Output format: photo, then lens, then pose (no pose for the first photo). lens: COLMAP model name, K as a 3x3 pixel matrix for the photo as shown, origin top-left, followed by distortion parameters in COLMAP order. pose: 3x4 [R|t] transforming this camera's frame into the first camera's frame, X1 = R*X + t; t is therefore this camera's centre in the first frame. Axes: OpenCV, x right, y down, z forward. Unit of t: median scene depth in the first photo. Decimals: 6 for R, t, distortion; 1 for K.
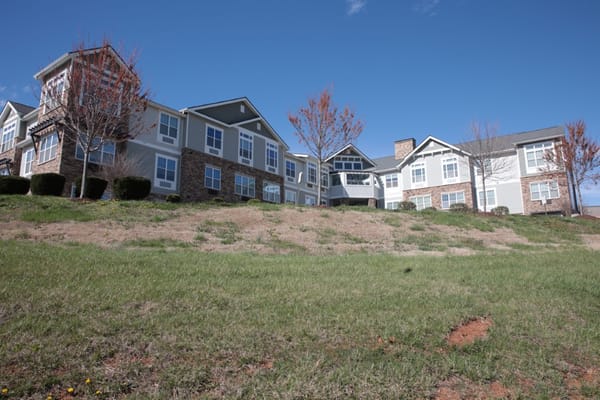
lens RADIAL K [[411.4, 0, 299.8], [0, 411.4, 199.6], [0, 0, 1]] dist [-0.129022, 0.091273]
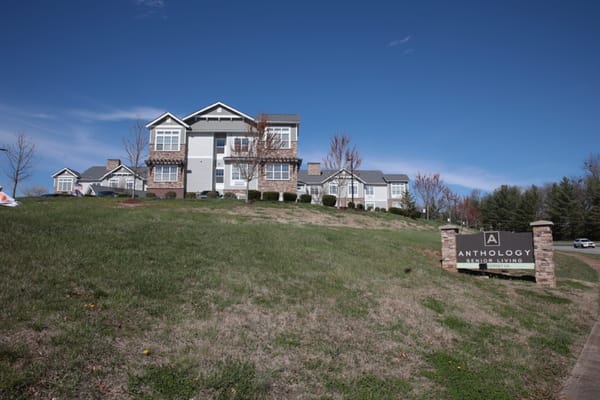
lens RADIAL K [[417.5, 0, 300.3], [0, 417.5, 196.9], [0, 0, 1]] dist [-0.132371, 0.099213]
pose [[0.777519, 0.090647, 0.622292, -0.935312], [-0.118169, 0.992989, 0.003000, -0.020889], [-0.617657, -0.075869, 0.782779, -0.270146]]
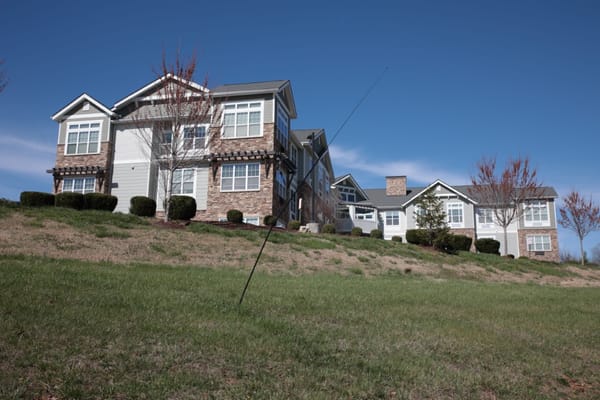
lens RADIAL K [[555.8, 0, 300.1], [0, 555.8, 200.0], [0, 0, 1]] dist [-0.052589, 0.124040]
pose [[0.919586, 0.099854, 0.379988, -0.570049], [-0.090860, 0.994995, -0.041581, -0.015466], [-0.382239, 0.003712, 0.924056, -0.190100]]
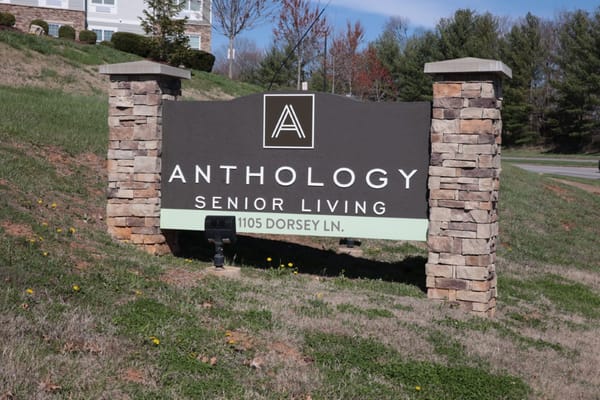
lens RADIAL K [[1061.6, 0, 306.5], [0, 1061.6, 200.0], [0, 0, 1]] dist [0.182635, 0.101688]
pose [[0.537320, -0.002578, 0.843375, -0.811127], [-0.179771, 0.976664, 0.117519, -0.015996], [-0.823996, -0.214759, 0.524317, -0.239132]]
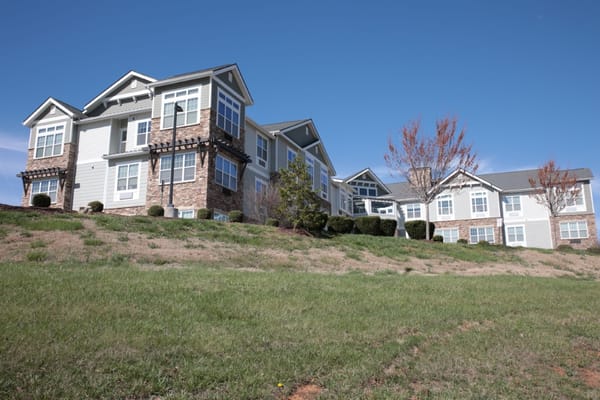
lens RADIAL K [[513.4, 0, 298.5], [0, 513.4, 198.9], [0, 0, 1]] dist [-0.028607, 0.004586]
pose [[0.974009, 0.057767, 0.219018, -0.345485], [-0.049692, 0.997873, -0.042202, -0.011108], [-0.220990, 0.030222, 0.974808, -0.132277]]
